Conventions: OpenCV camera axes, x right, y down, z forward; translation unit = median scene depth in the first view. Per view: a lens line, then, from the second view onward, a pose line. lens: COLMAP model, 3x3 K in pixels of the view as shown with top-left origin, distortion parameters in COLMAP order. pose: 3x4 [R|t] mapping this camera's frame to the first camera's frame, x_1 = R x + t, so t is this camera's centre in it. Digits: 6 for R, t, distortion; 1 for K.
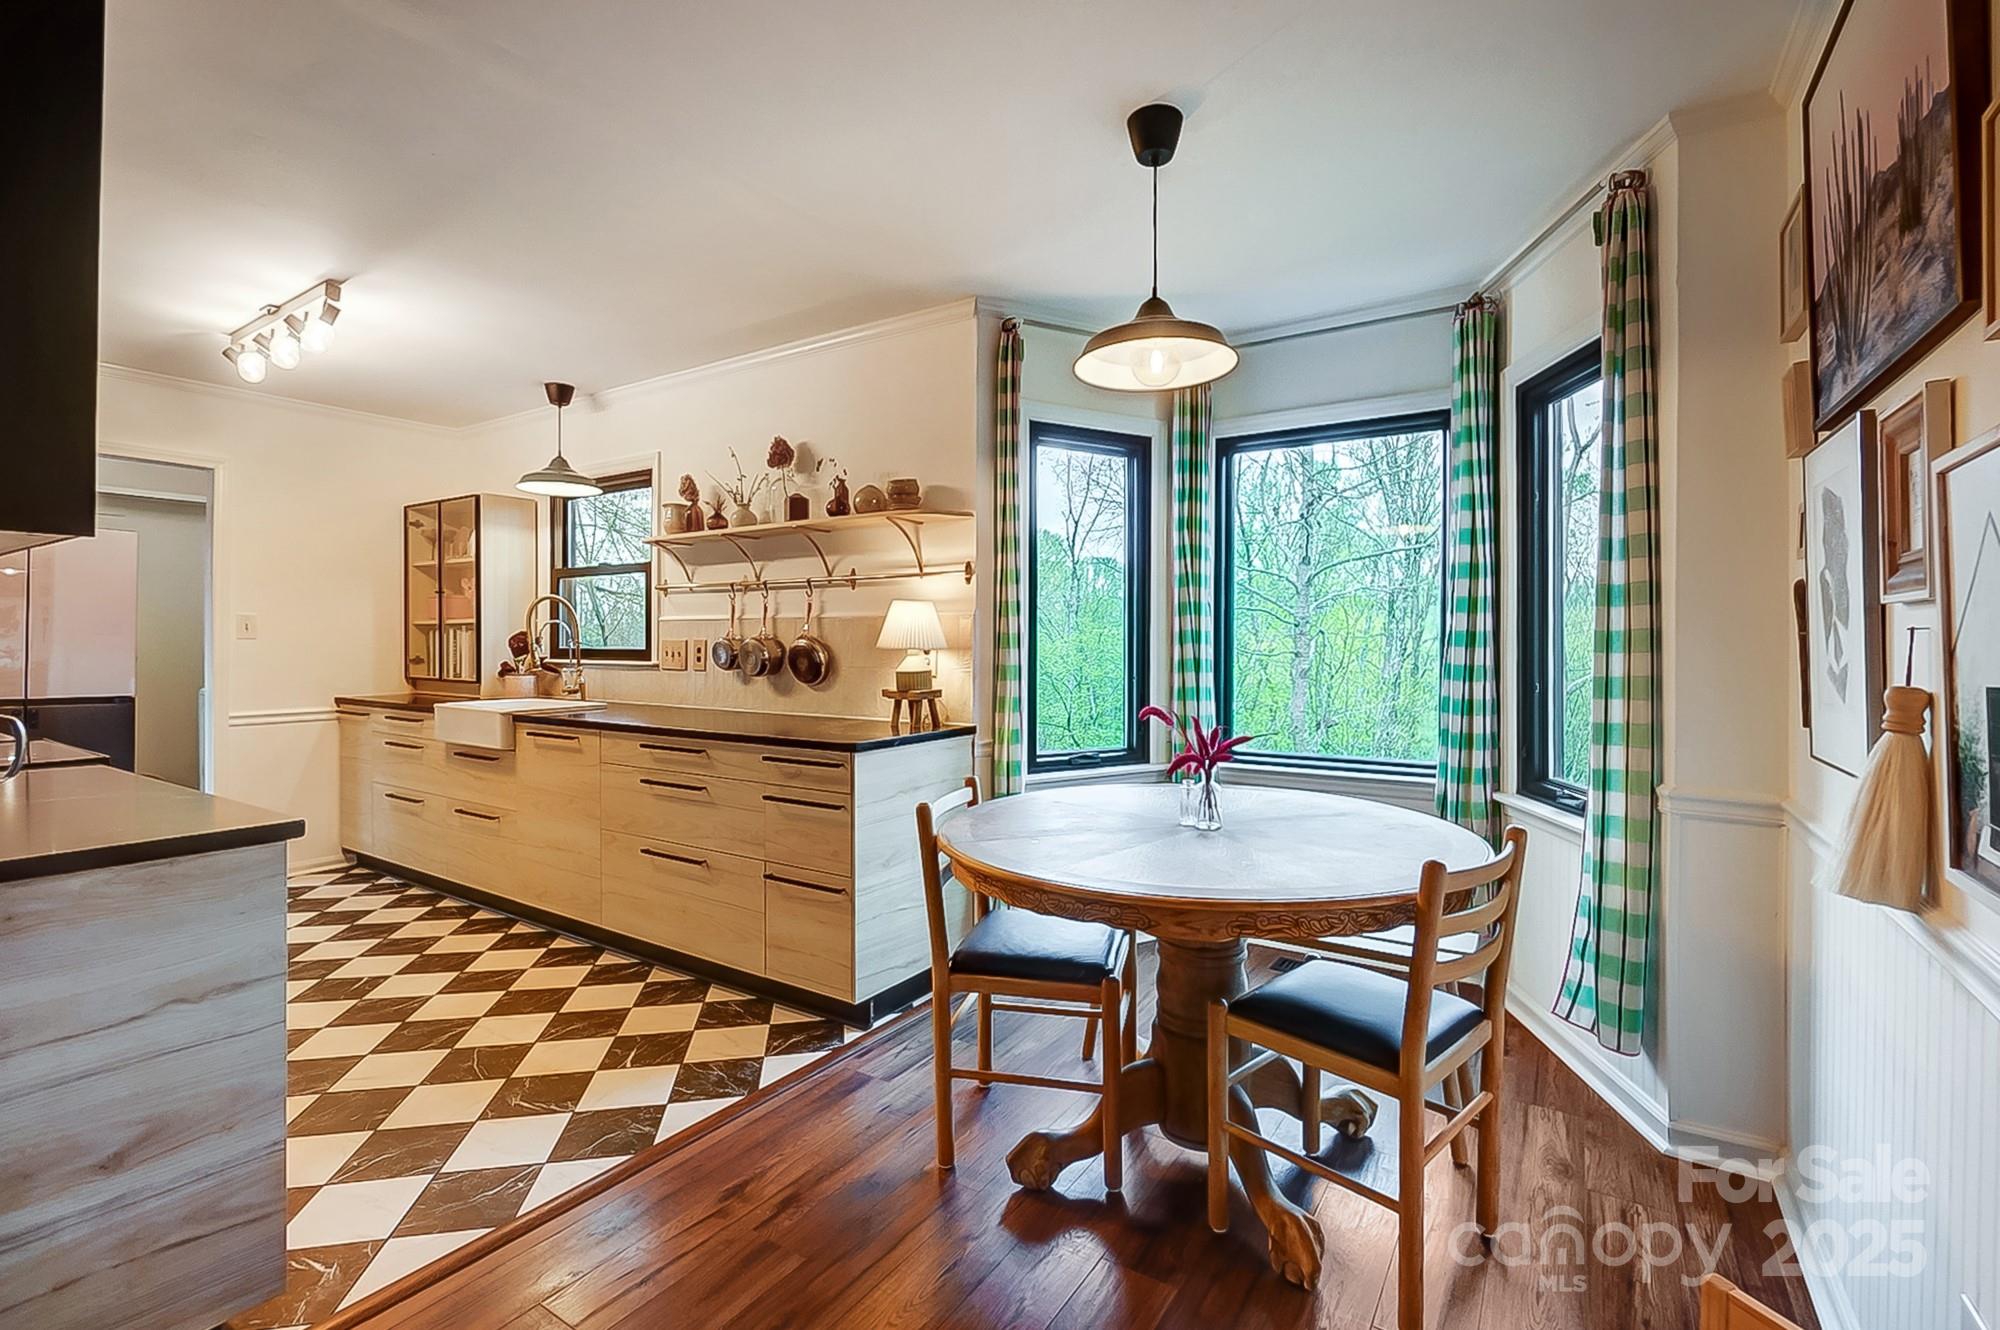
lens RADIAL K [[891.6, 0, 995.8], [0, 891.6, 653.6], [0, 0, 1]] dist [-0.036458, 0.000043]
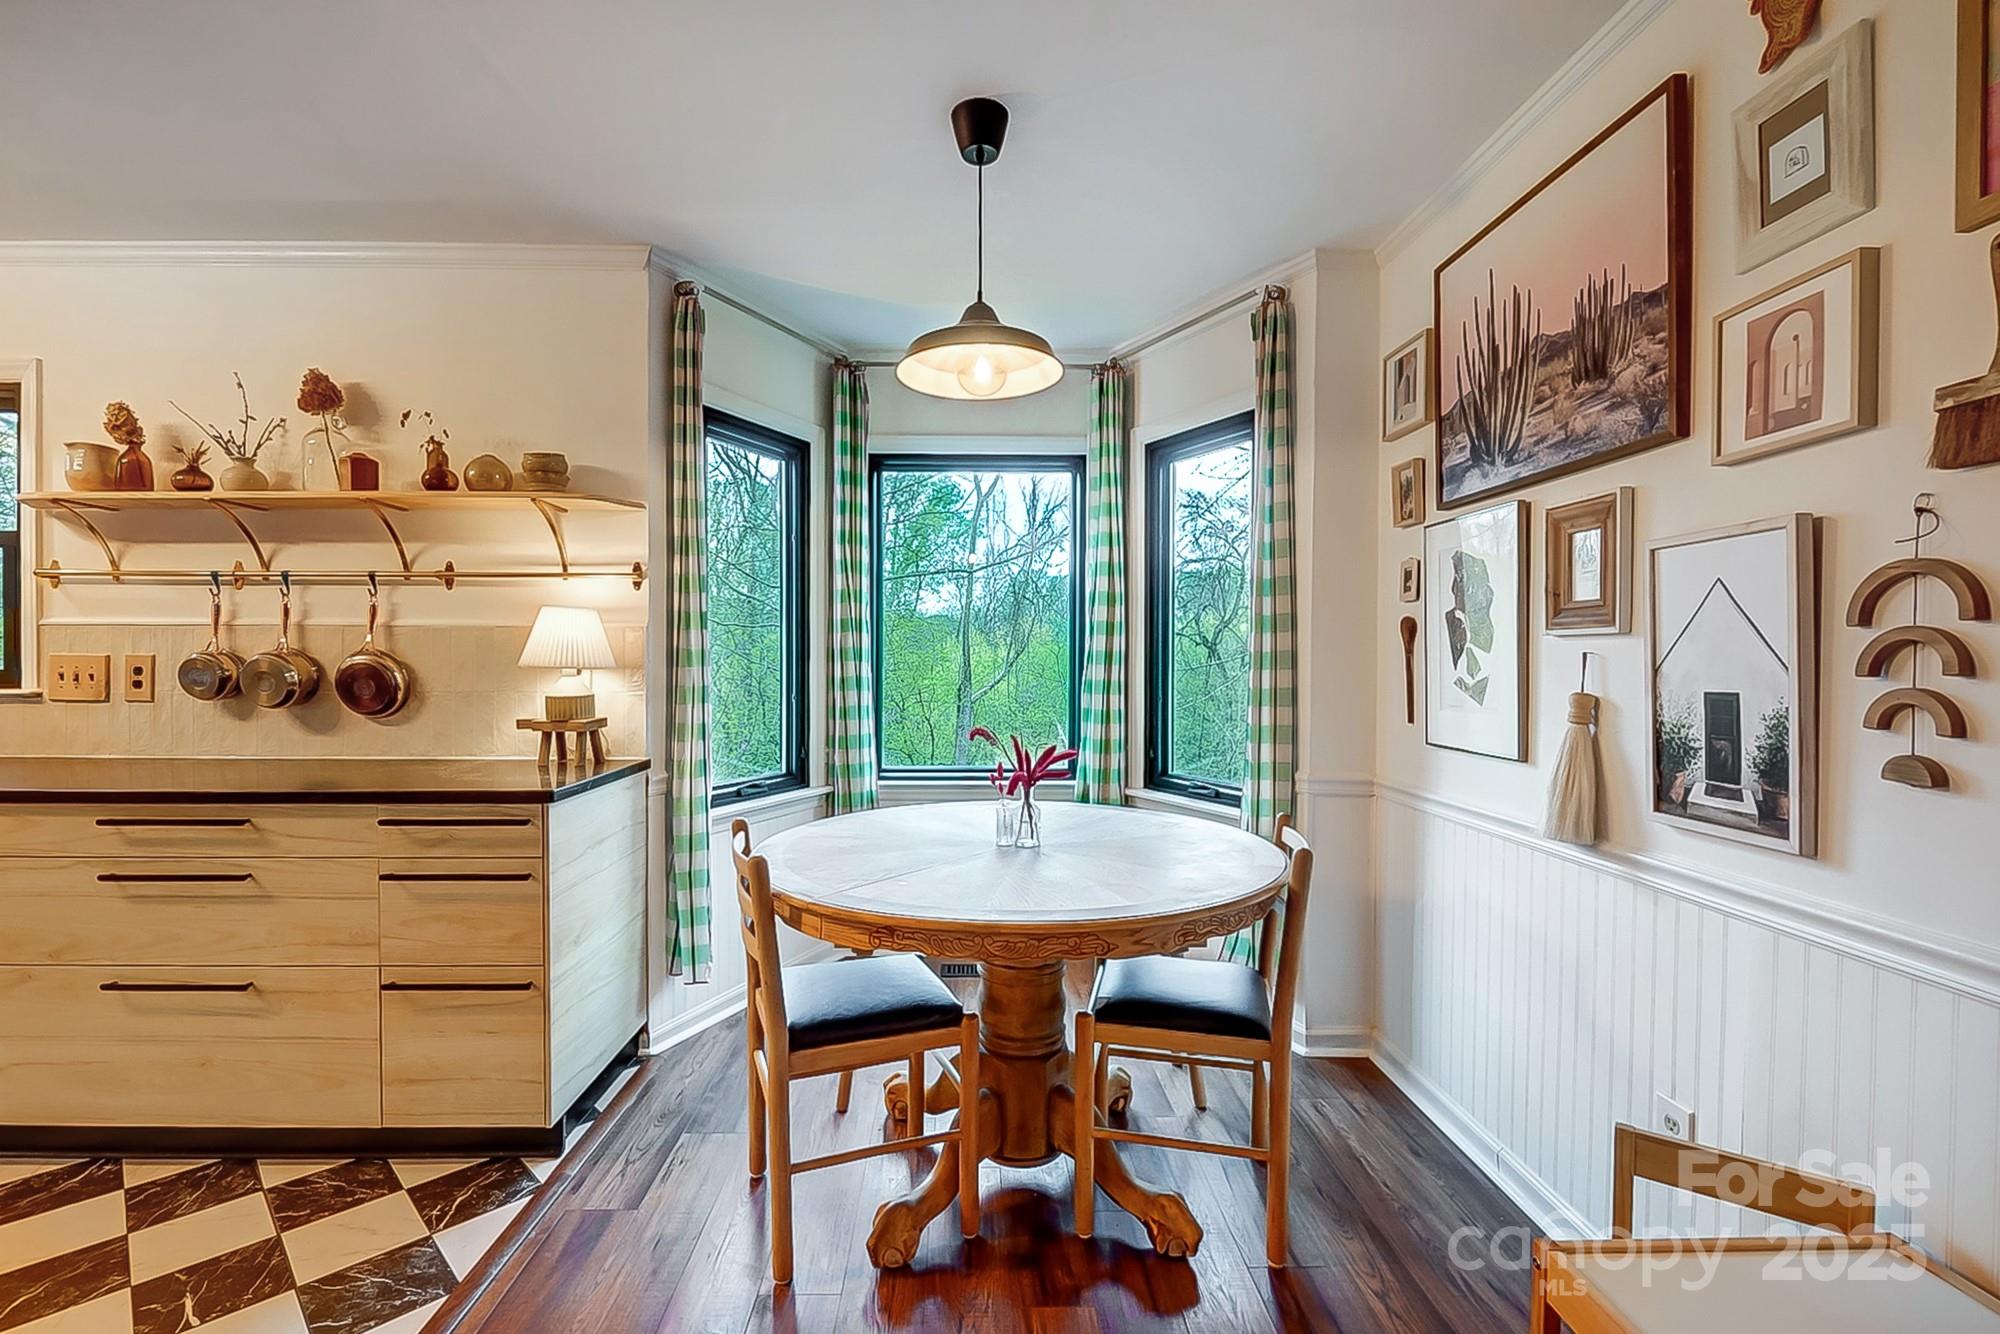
lens RADIAL K [[879.4, 0, 1001.0], [0, 879.4, 684.8], [0, 0, 1]] dist [-0.031639, 0.000686]
pose [[0.812719, -0.014343, 0.582480, -0.233746], [0.004274, 0.999817, 0.018655, -0.002886], [-0.582640, -0.012672, 0.812631, 0.136909]]
